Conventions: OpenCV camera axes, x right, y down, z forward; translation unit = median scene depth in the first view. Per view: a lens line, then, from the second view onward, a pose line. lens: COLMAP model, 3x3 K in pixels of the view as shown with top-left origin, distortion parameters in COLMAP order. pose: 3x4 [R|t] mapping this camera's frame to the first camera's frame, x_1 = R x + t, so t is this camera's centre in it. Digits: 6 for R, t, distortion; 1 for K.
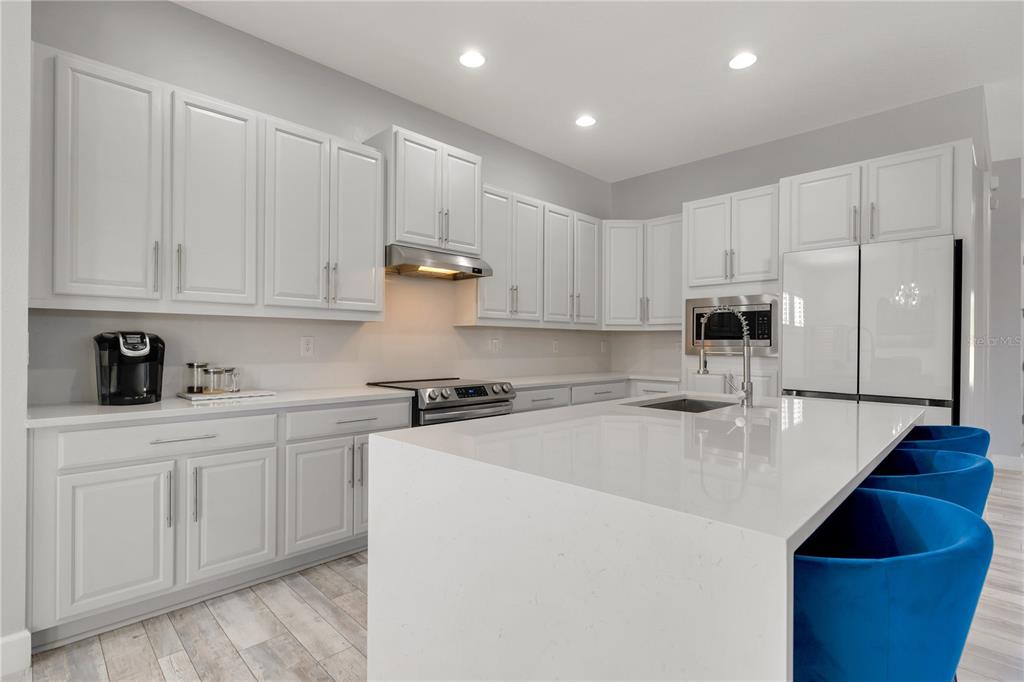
lens RADIAL K [[488.4, 0, 513.8], [0, 488.4, 339.0], [0, 0, 1]] dist [0.000882, 0.000035]
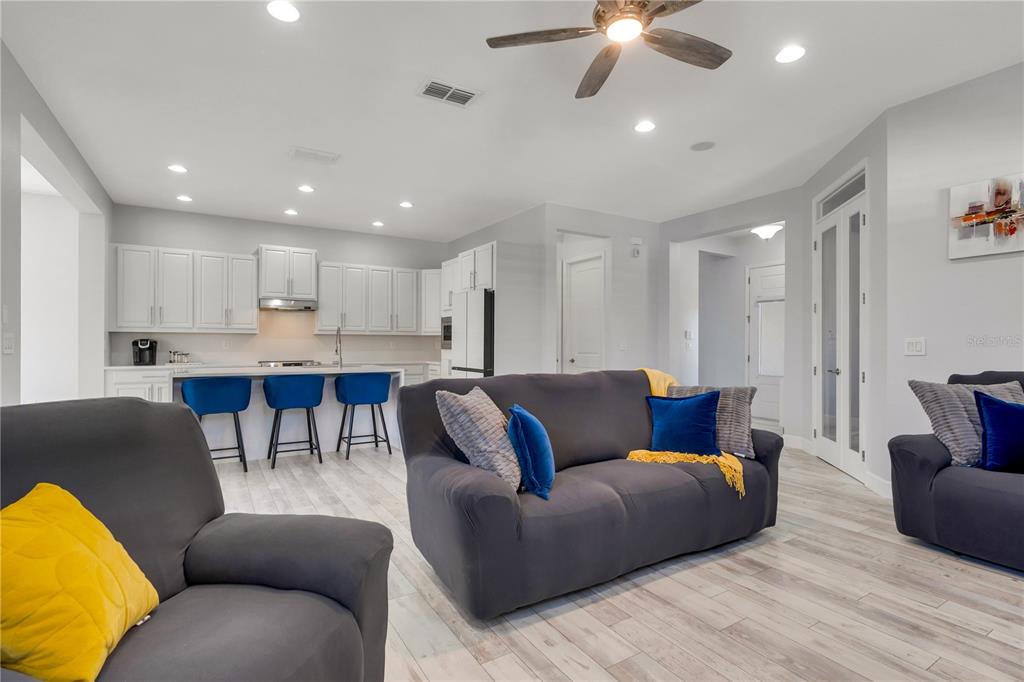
lens RADIAL K [[488.4, 0, 511.4], [0, 488.4, 343.6], [0, 0, 1]] dist [0.000882, 0.000035]
pose [[0.972337, -0.001630, -0.233575, 1.826656], [0.003818, 0.999953, 0.008915, -0.006406], [0.233550, -0.009560, 0.972298, -1.168288]]
